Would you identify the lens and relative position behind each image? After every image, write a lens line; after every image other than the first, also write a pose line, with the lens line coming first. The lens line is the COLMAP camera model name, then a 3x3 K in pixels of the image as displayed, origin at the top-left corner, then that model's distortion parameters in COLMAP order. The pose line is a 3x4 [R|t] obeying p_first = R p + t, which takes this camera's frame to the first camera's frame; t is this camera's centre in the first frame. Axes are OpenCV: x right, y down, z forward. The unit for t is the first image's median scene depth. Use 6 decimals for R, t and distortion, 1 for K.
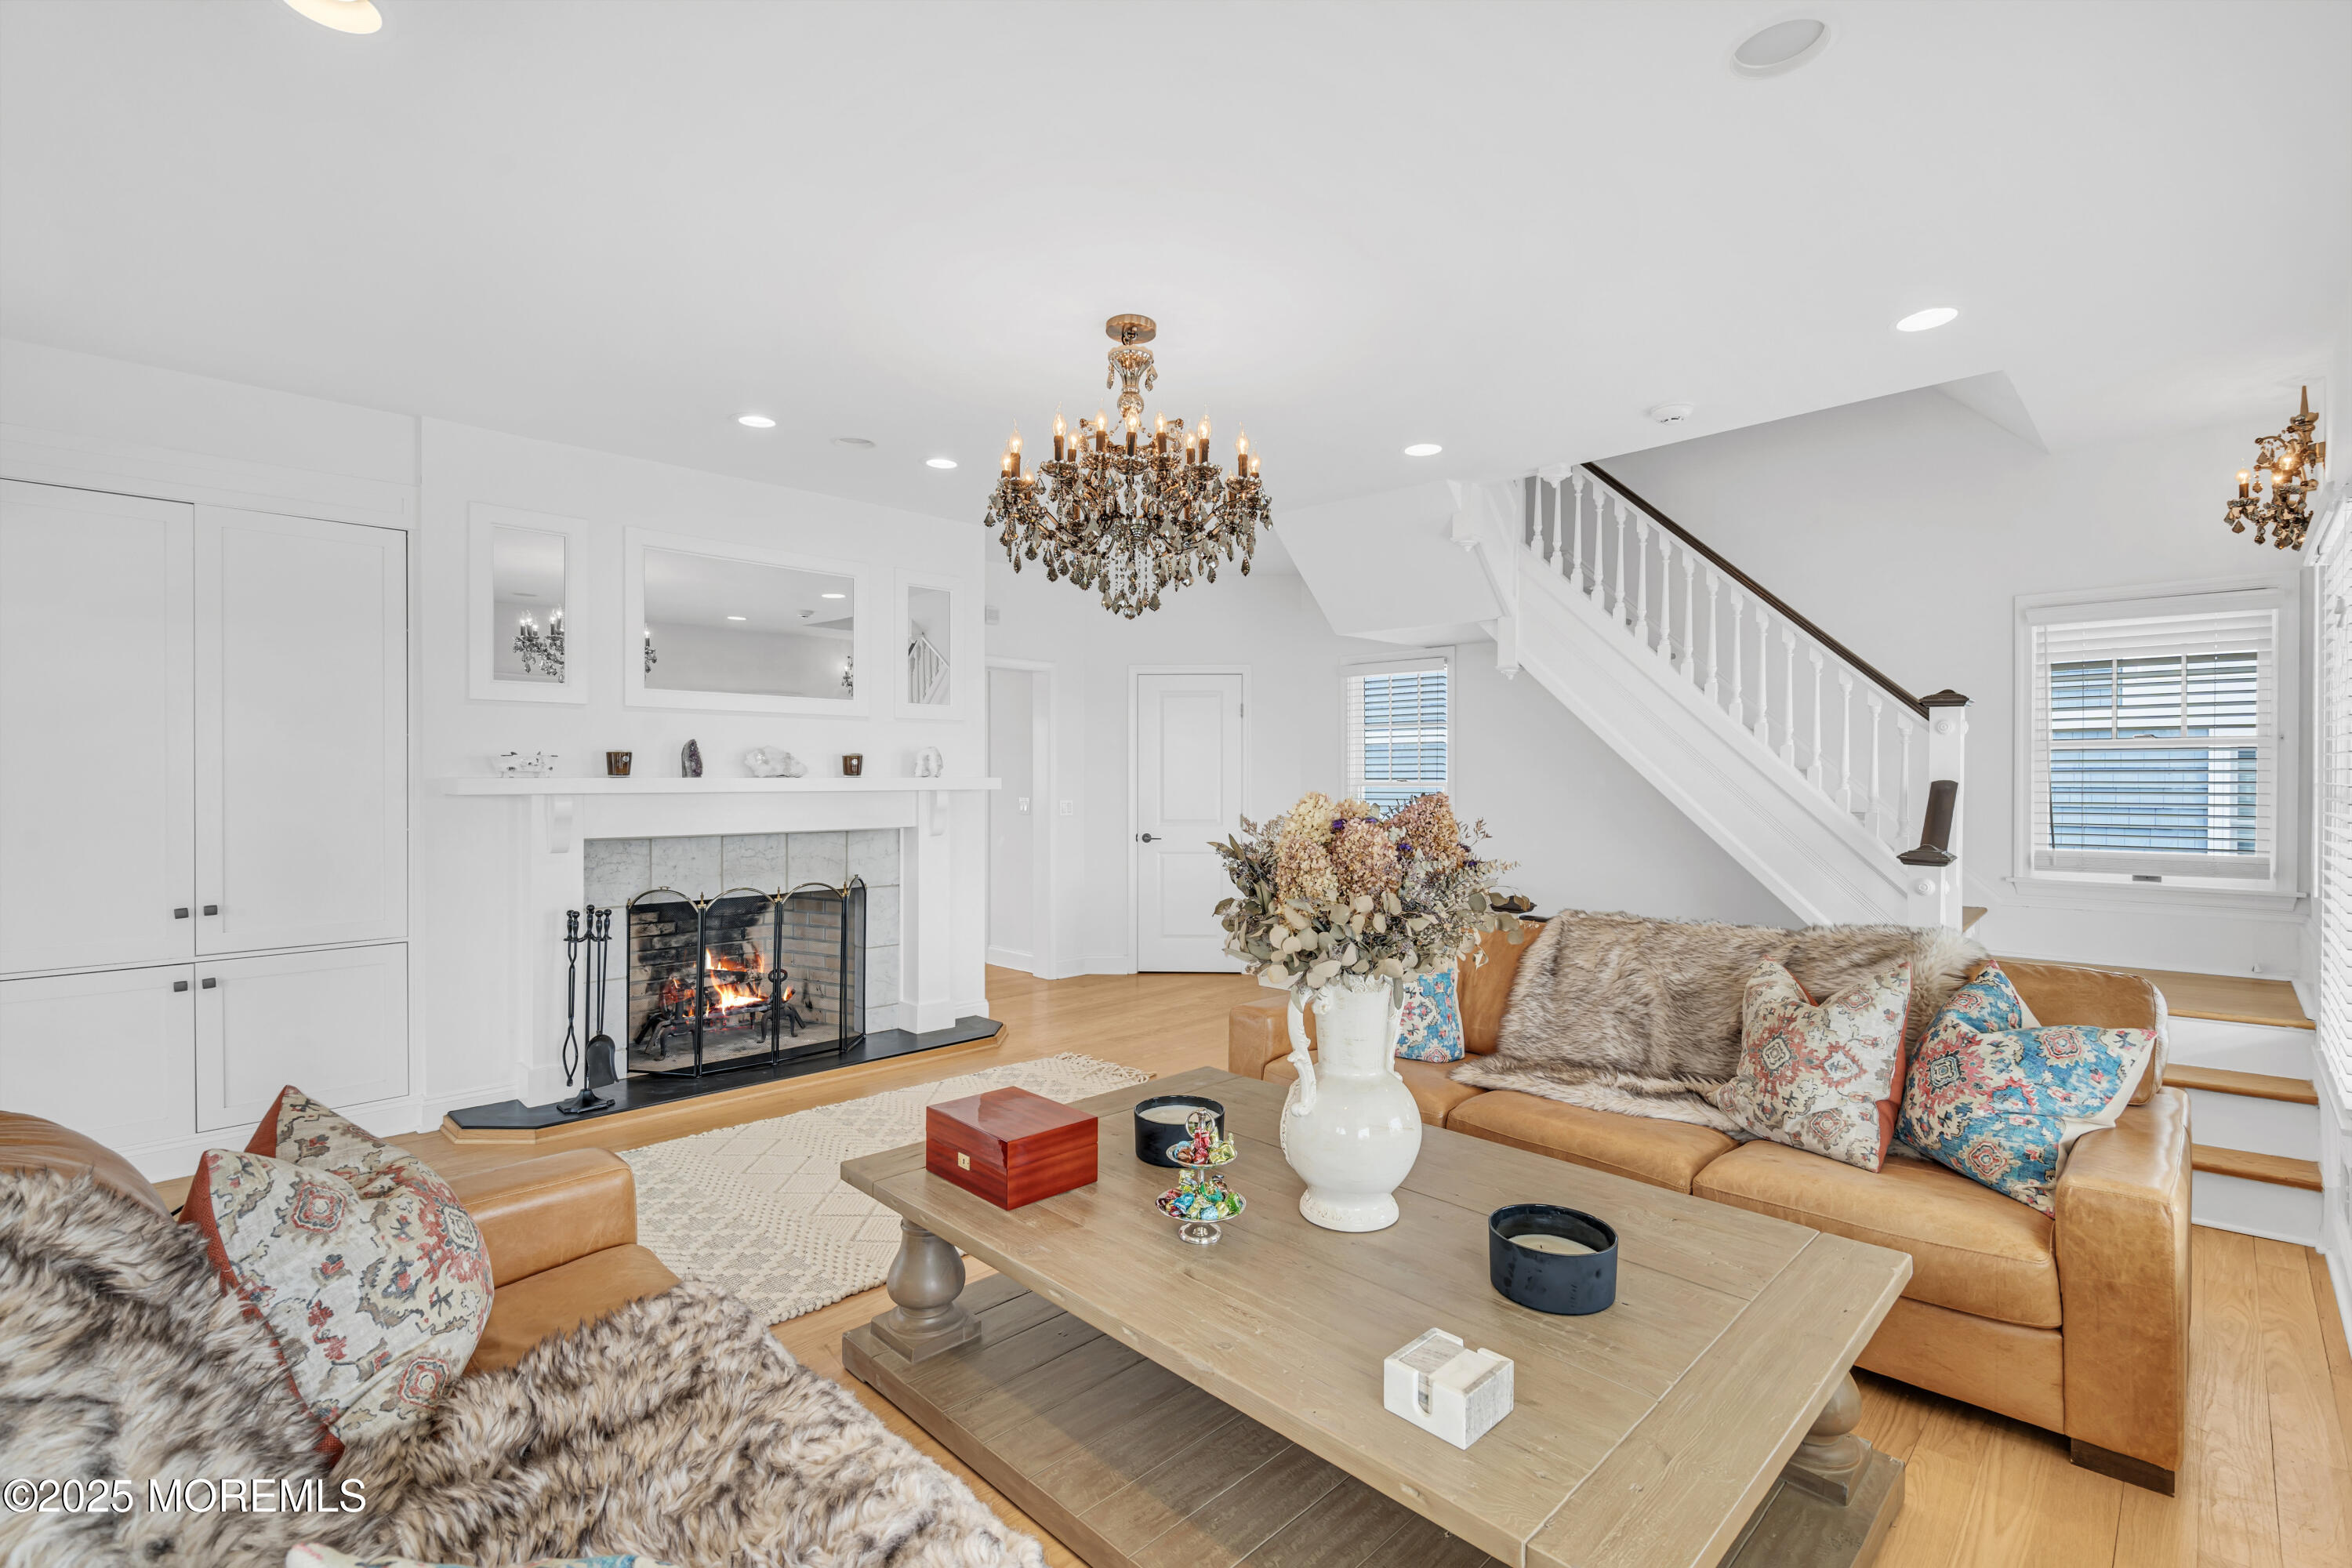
lens RADIAL K [[1063.2, 0, 1185.1], [0, 1063.2, 778.1], [0, 0, 1]] dist [-0.000344, 0.000016]
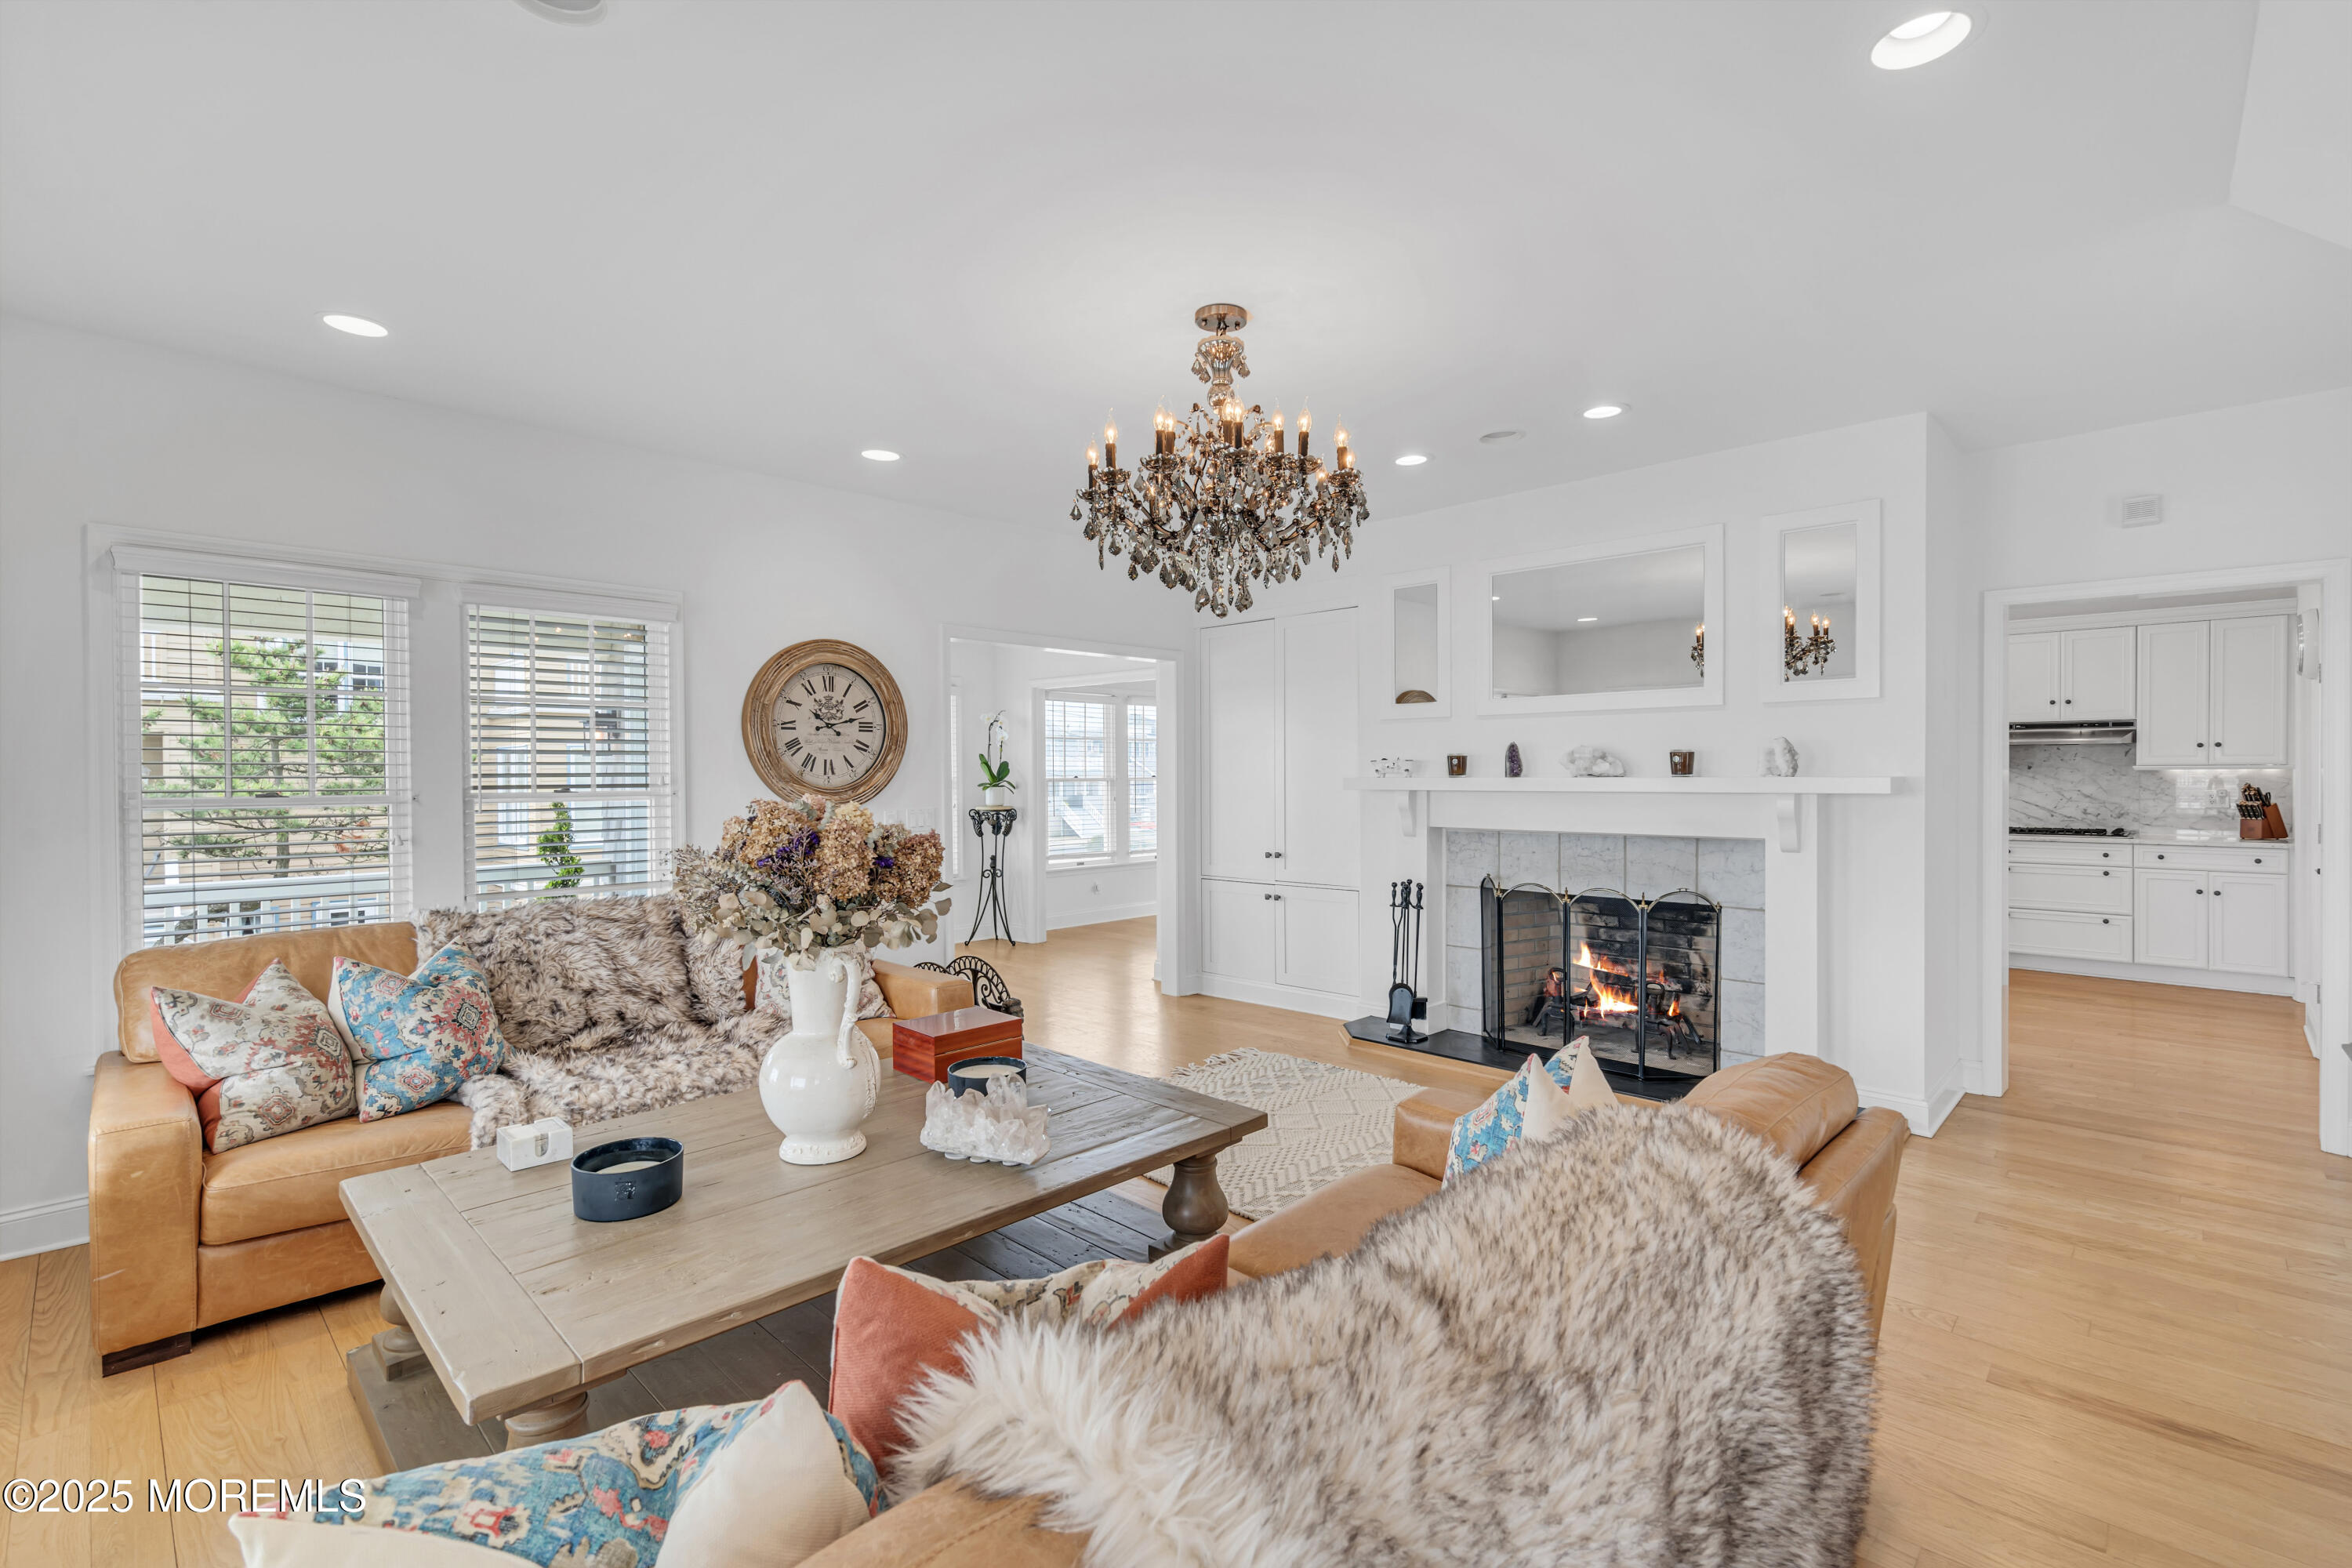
lens RADIAL K [[1063.2, 0, 1185.4], [0, 1063.2, 786.5], [0, 0, 1]] dist [-0.000344, 0.000016]
pose [[0.011069, 0.010431, -0.999884, 0.563666], [0.003528, 0.999939, 0.010471, -0.003261], [0.999933, -0.003643, 0.011031, 0.594407]]
